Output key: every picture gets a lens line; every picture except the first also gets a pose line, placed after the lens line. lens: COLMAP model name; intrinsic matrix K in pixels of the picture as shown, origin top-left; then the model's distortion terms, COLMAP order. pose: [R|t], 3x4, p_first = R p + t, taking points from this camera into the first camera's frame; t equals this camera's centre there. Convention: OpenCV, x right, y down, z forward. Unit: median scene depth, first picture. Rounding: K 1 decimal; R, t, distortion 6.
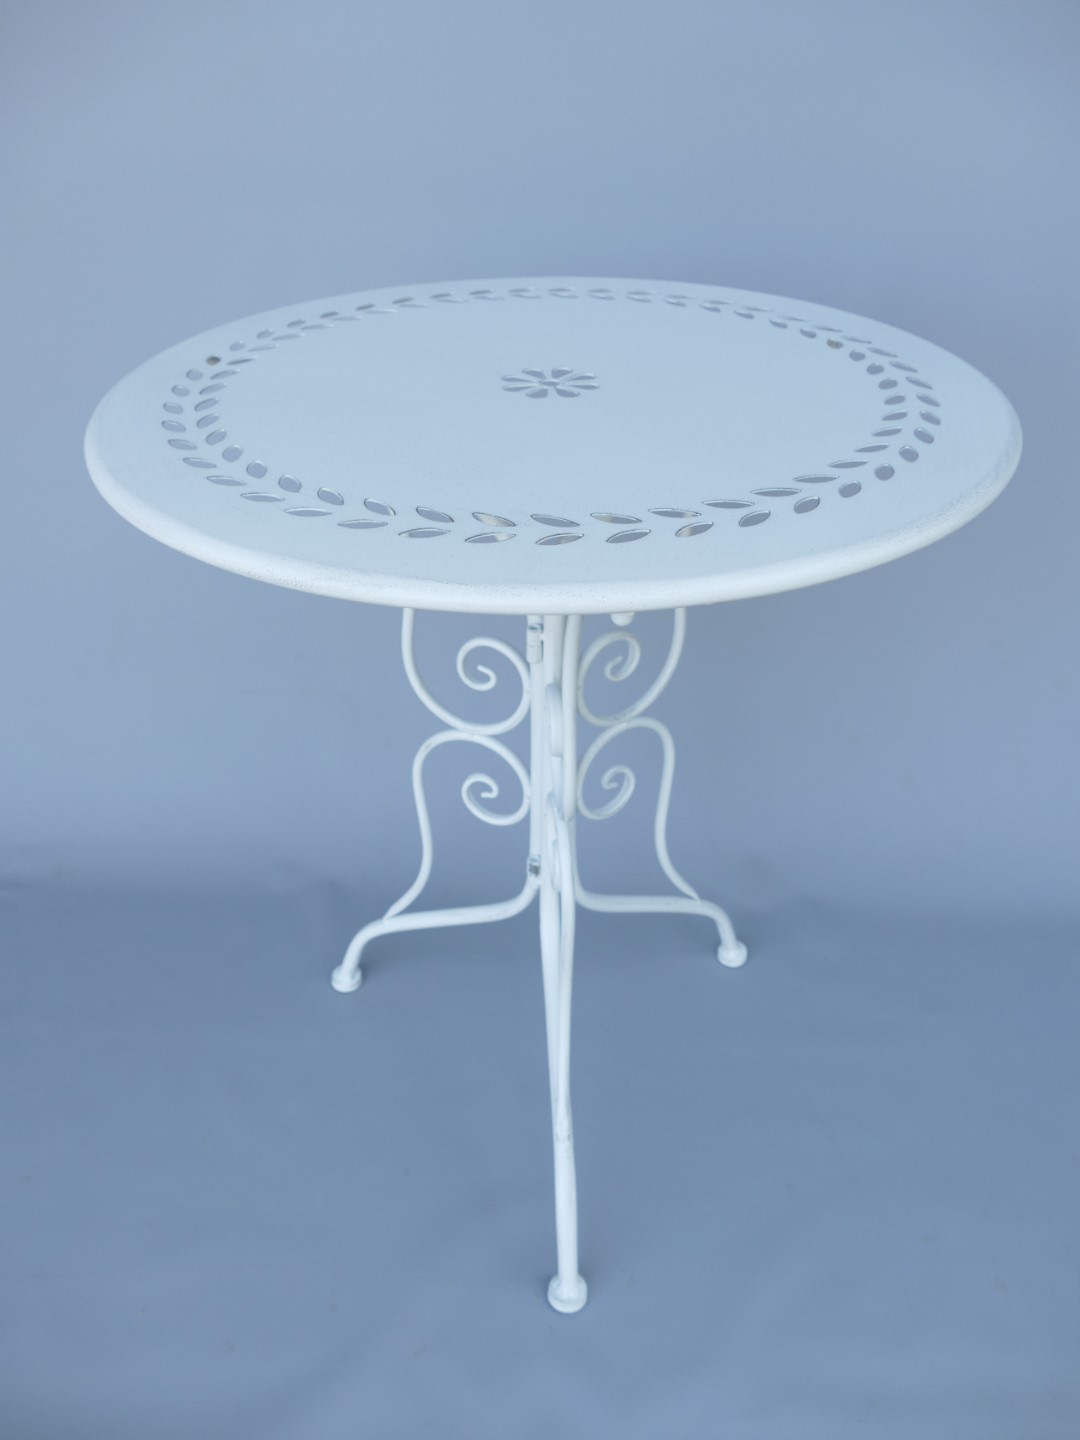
lens RADIAL K [[1149.7, 0, 536.4], [0, 1149.7, 727.1], [0, 0, 1]] dist [-0.012142, 0.013814]
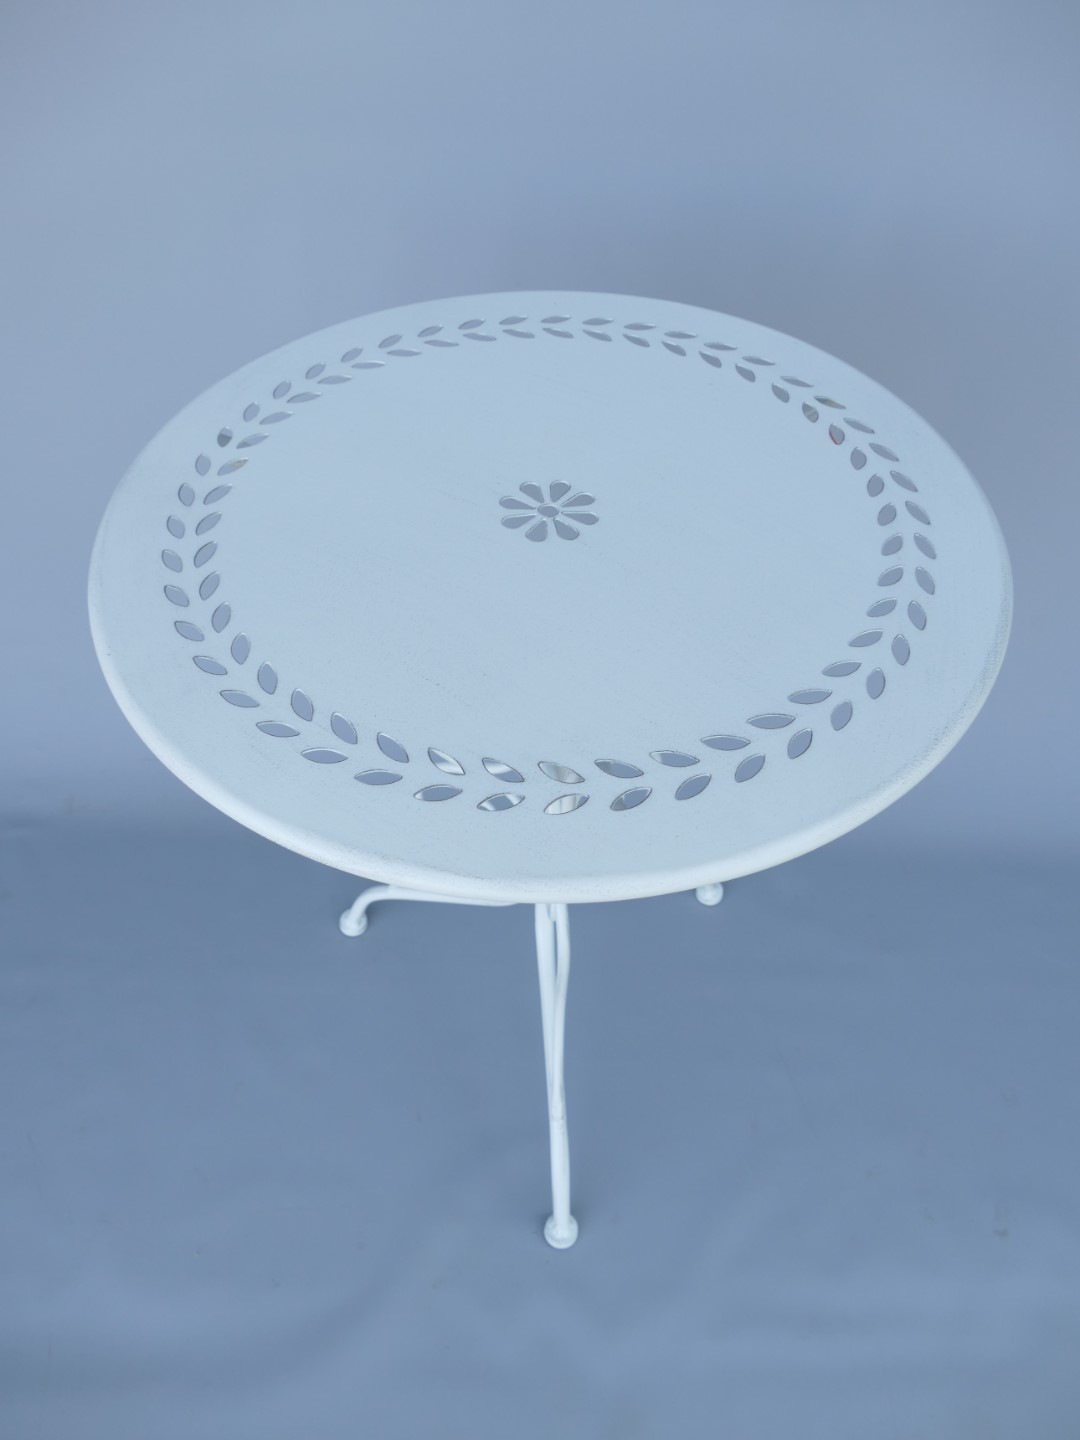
lens RADIAL K [[1149.7, 0, 534.3], [0, 1149.7, 728.7], [0, 0, 1]] dist [-0.012142, 0.013814]
pose [[0.999780, -0.009871, 0.018507, -0.018021], [0.004942, 0.968354, 0.249533, -0.315027], [-0.020385, -0.249387, 0.968189, -0.006719]]
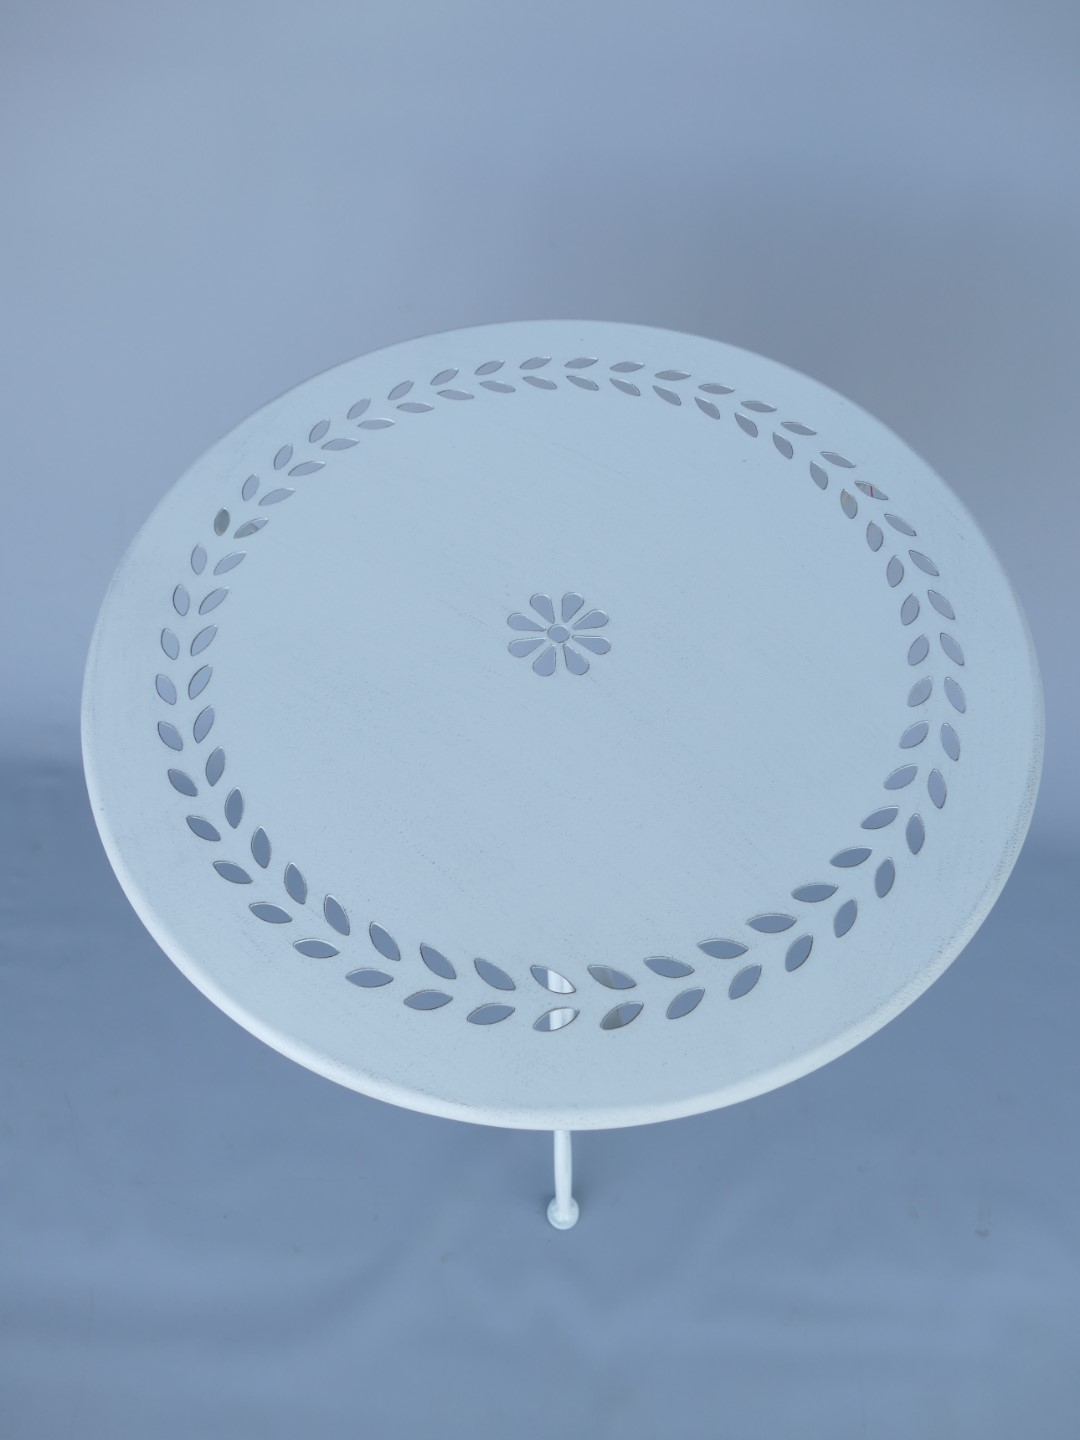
lens RADIAL K [[1149.7, 0, 537.9], [0, 1149.7, 728.7], [0, 0, 1]] dist [-0.012142, 0.013814]
pose [[0.999678, 0.020141, -0.015437, 0.009109], [-0.011744, 0.906442, 0.422166, -0.540514], [0.022496, -0.421849, 0.906387, 0.098126]]
